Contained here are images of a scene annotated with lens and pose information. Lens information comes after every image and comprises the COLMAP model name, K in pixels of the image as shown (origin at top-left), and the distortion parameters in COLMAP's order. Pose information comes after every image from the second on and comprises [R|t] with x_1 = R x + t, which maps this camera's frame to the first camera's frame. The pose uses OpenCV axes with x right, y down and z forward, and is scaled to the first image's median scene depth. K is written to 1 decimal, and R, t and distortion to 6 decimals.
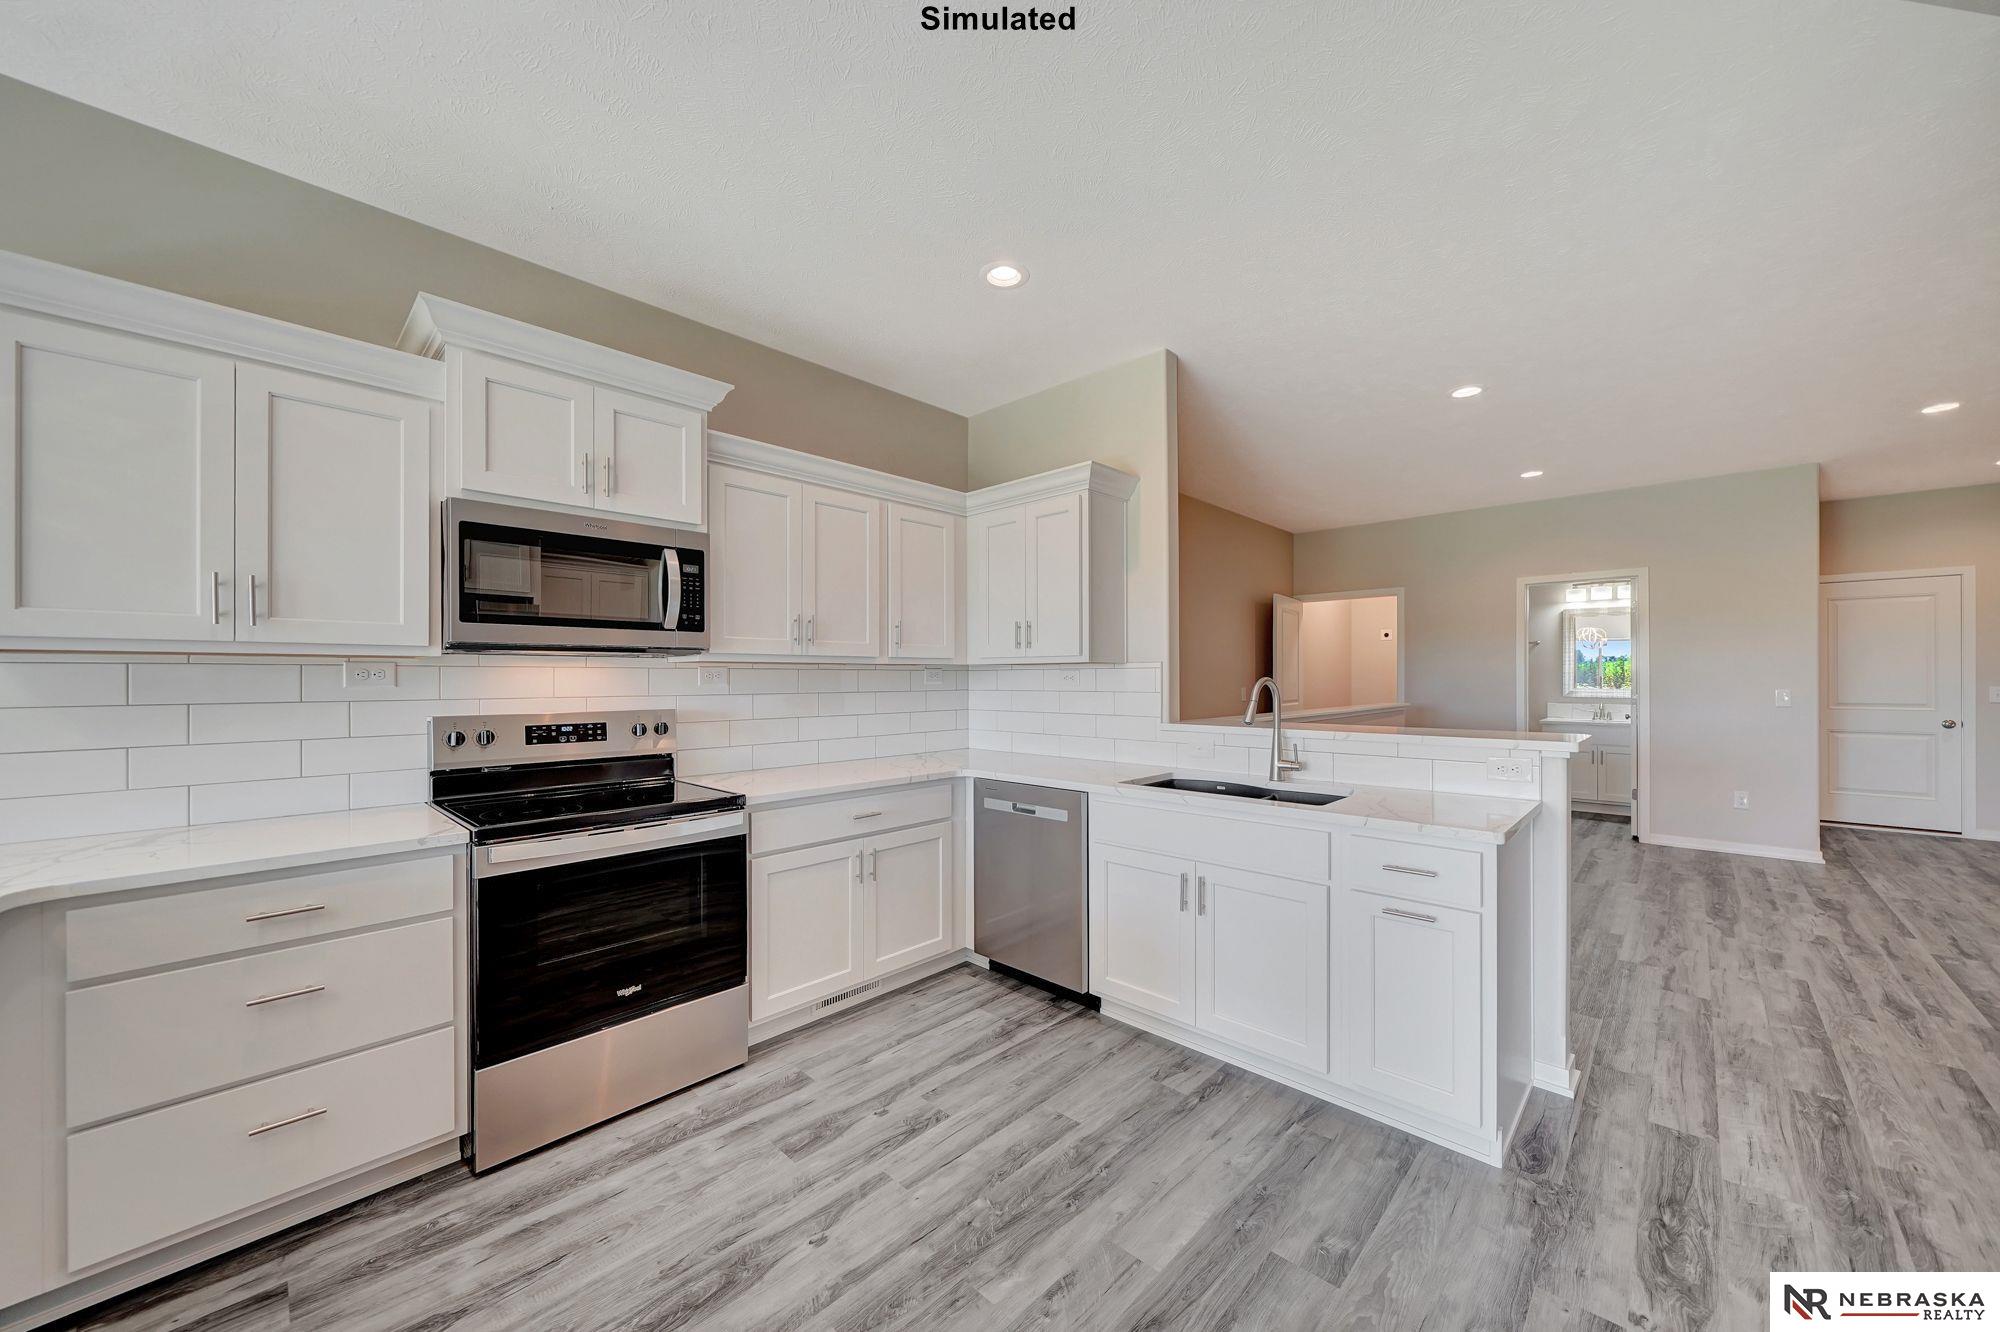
lens RADIAL K [[726.1, 0, 1000.3], [0, 726.1, 677.7], [0, 0, 1]] dist [-0.003750, -0.000133]
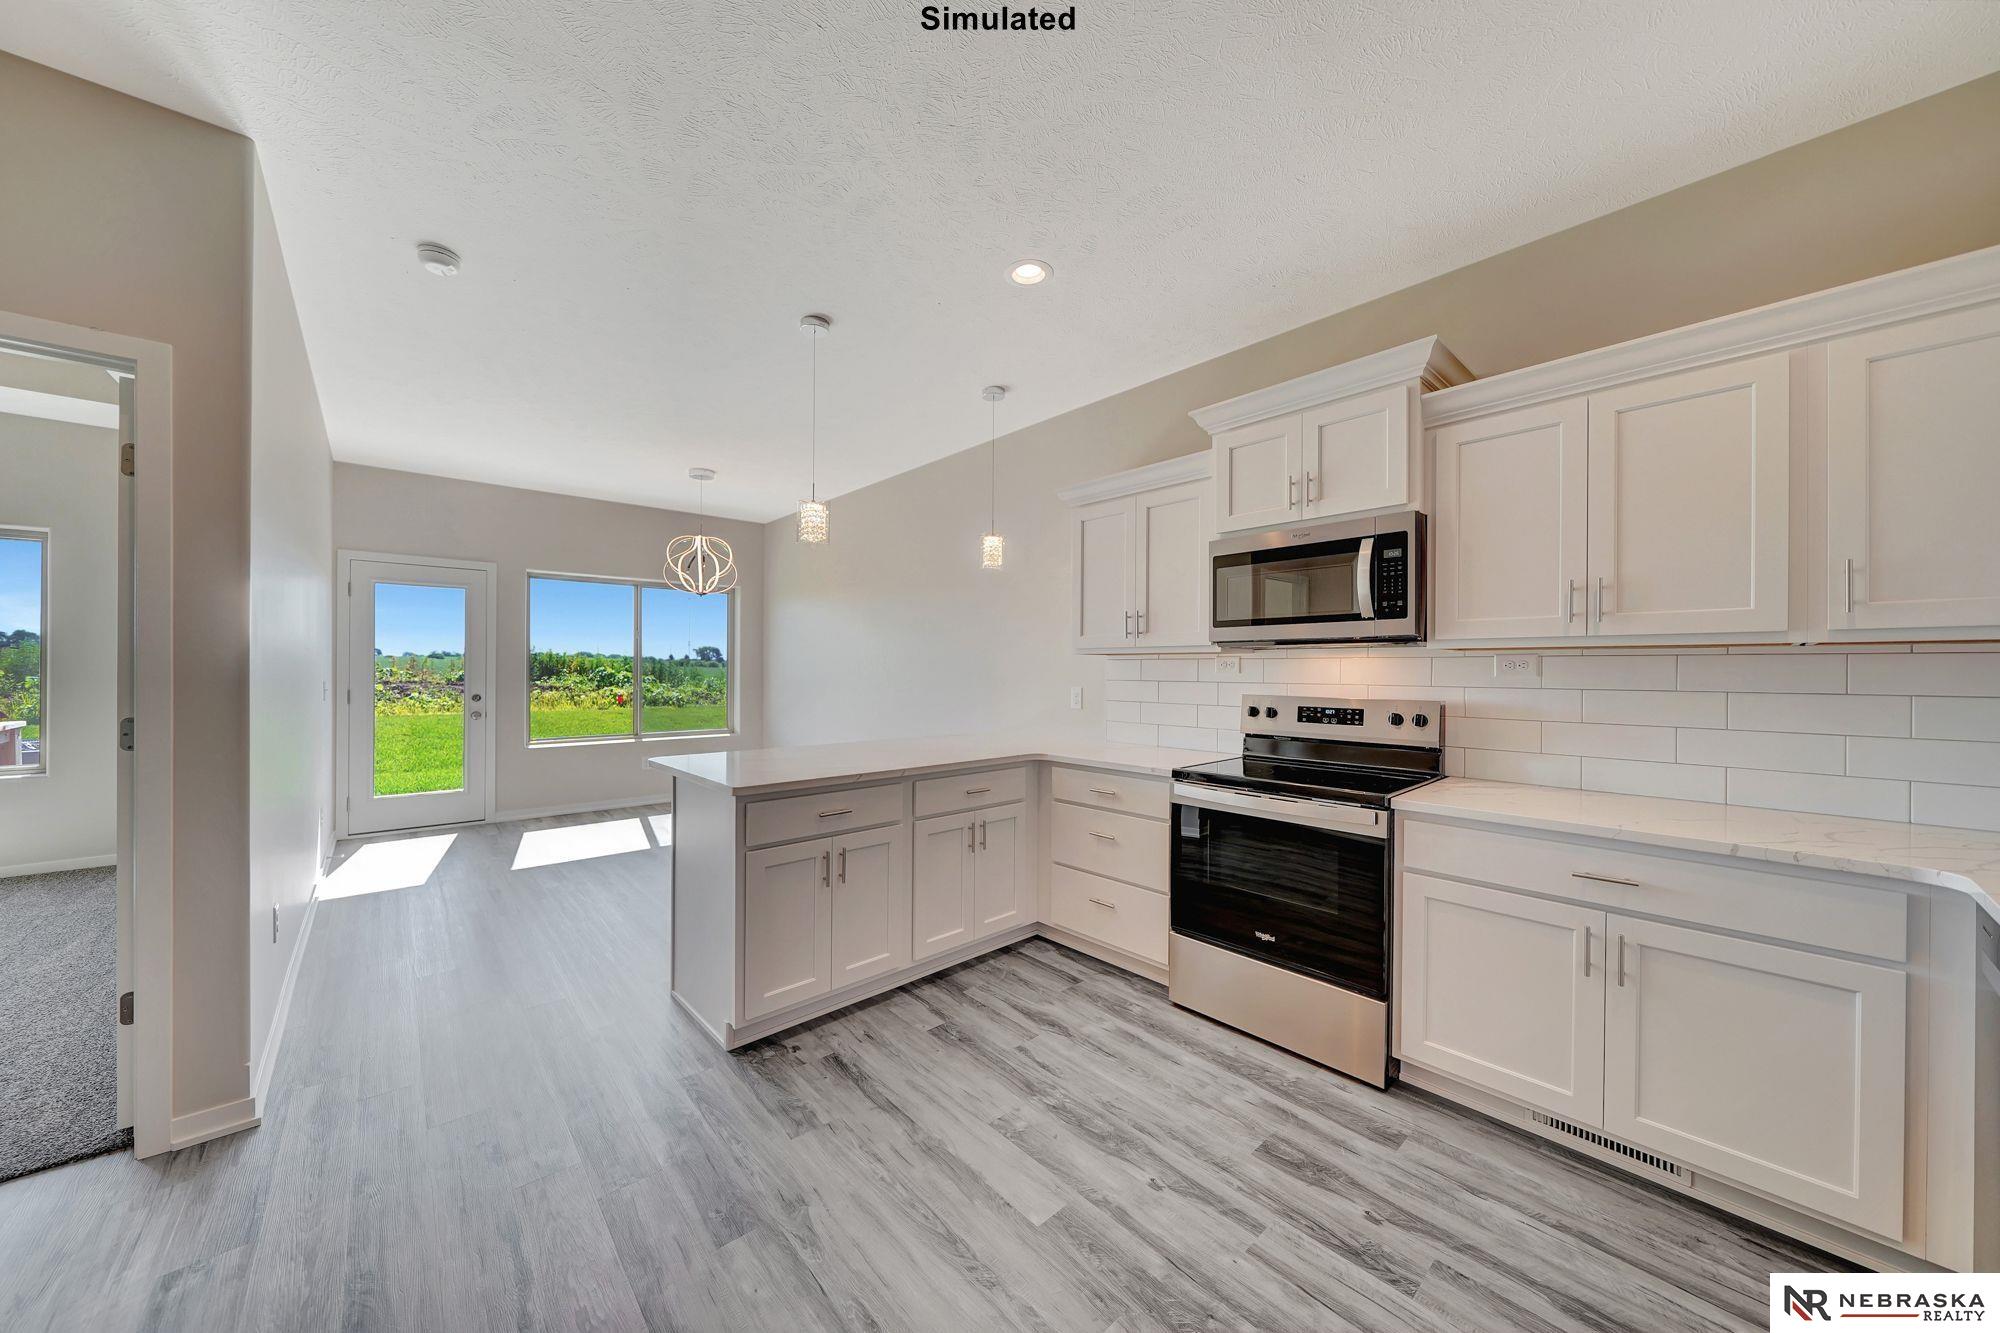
lens RADIAL K [[691.0, 0, 993.3], [0, 691.0, 667.6], [0, 0, 1]] dist [-0.003251, -0.000076]
pose [[-0.082292, 0.001838, -0.996607, 0.600015], [-0.001668, 0.999997, 0.001982, -0.000541], [0.996607, 0.001826, -0.082289, 0.630828]]
